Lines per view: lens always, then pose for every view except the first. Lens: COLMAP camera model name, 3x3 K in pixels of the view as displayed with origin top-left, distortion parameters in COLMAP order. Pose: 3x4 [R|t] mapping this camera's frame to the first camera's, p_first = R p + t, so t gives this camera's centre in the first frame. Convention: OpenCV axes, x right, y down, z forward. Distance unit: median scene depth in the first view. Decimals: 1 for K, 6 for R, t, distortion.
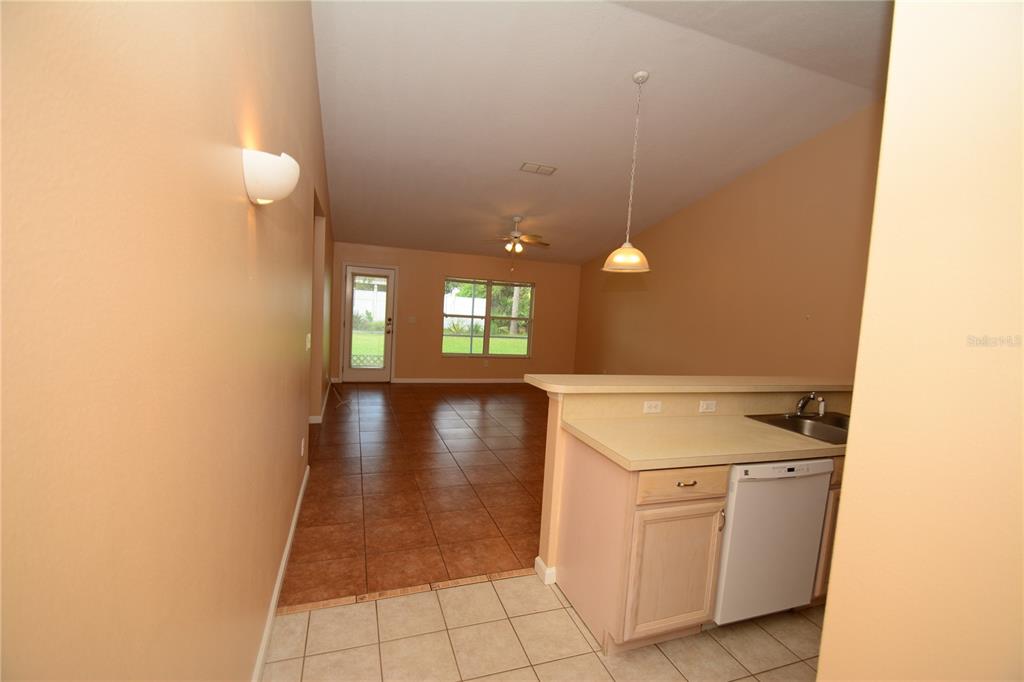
lens RADIAL K [[448.1, 0, 513.6], [0, 448.1, 343.8], [0, 0, 1]] dist [0.021697, -0.021473]
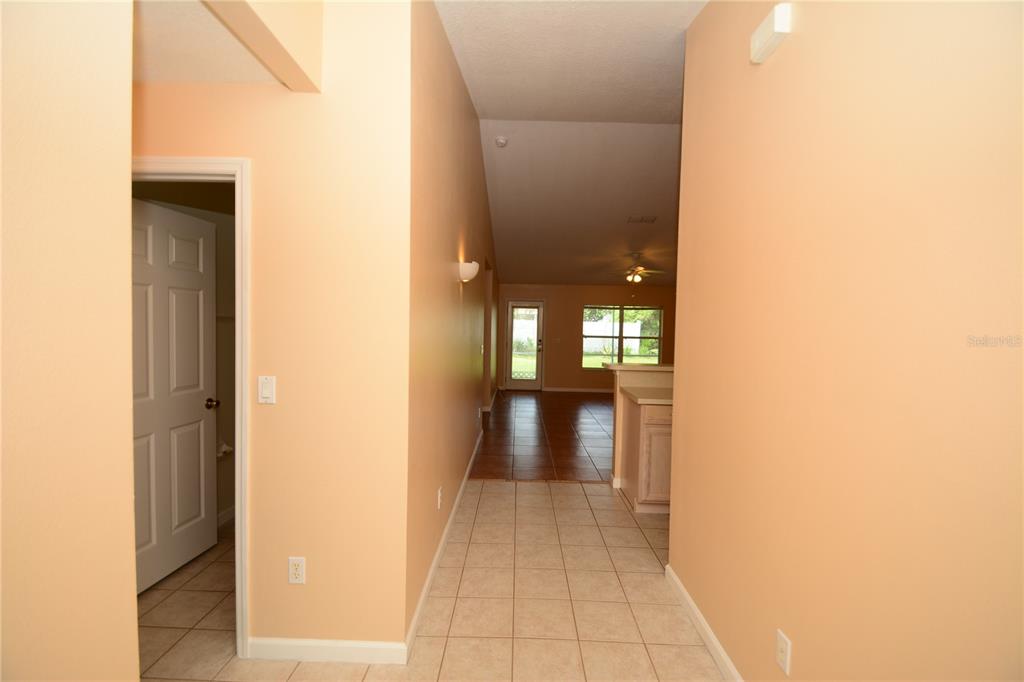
lens RADIAL K [[453.1, 0, 512.0], [0, 453.1, 341.0], [0, 0, 1]] dist [0.021838, -0.022633]
pose [[0.935280, -0.029104, -0.352710, 0.215618], [0.004962, 0.997593, -0.069161, 0.073657], [0.353874, 0.062935, 0.933173, -0.475879]]
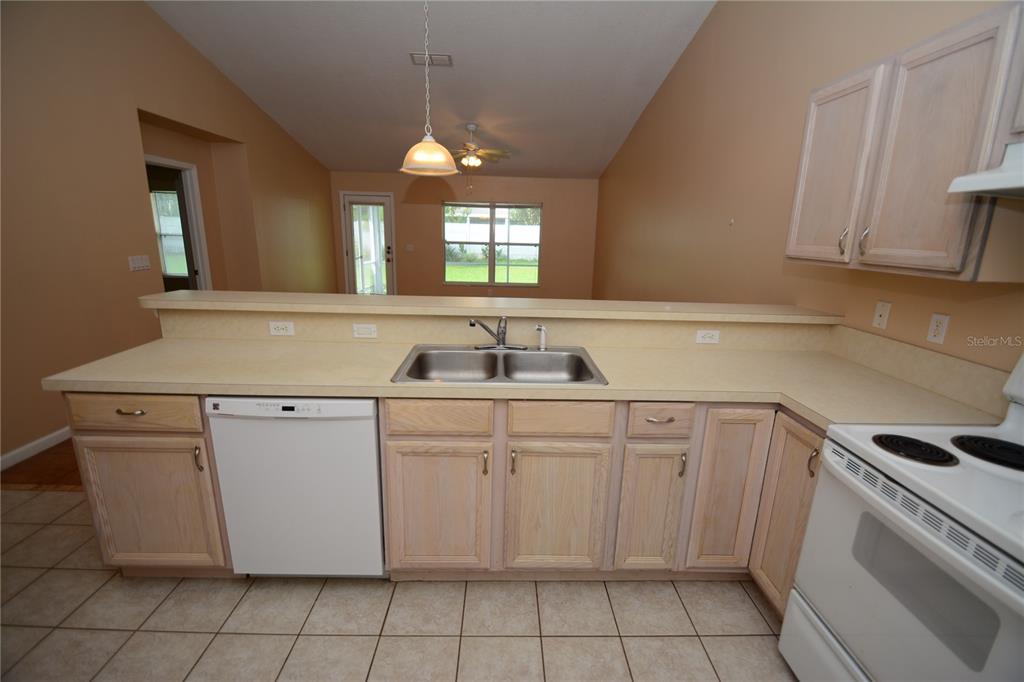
lens RADIAL K [[448.1, 0, 513.6], [0, 448.1, 343.8], [0, 0, 1]] dist [0.021697, -0.021473]
pose [[0.947088, 0.041640, -0.318261, 0.680356], [0.005161, 0.989445, 0.144814, 0.032181], [0.320932, -0.138794, 0.936877, 0.228810]]
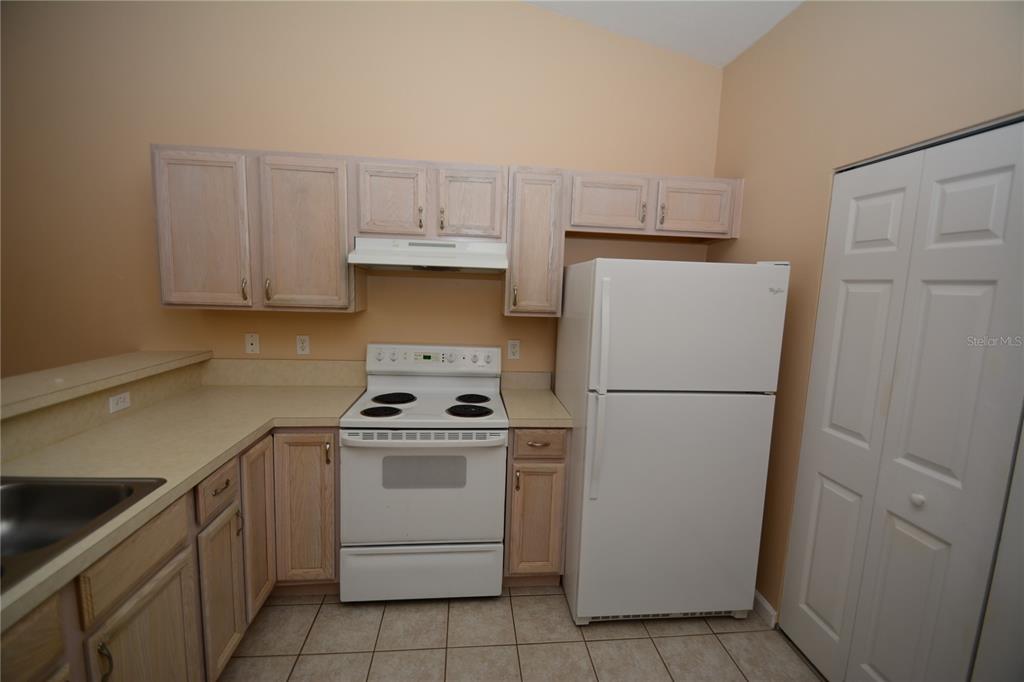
lens RADIAL K [[448.1, 0, 513.6], [0, 448.1, 343.8], [0, 0, 1]] dist [0.021697, -0.021473]
pose [[0.243414, -0.177138, 0.953610, 0.373743], [0.062939, 0.983994, 0.166717, -0.009402], [-0.967878, 0.019438, 0.250667, 0.318609]]
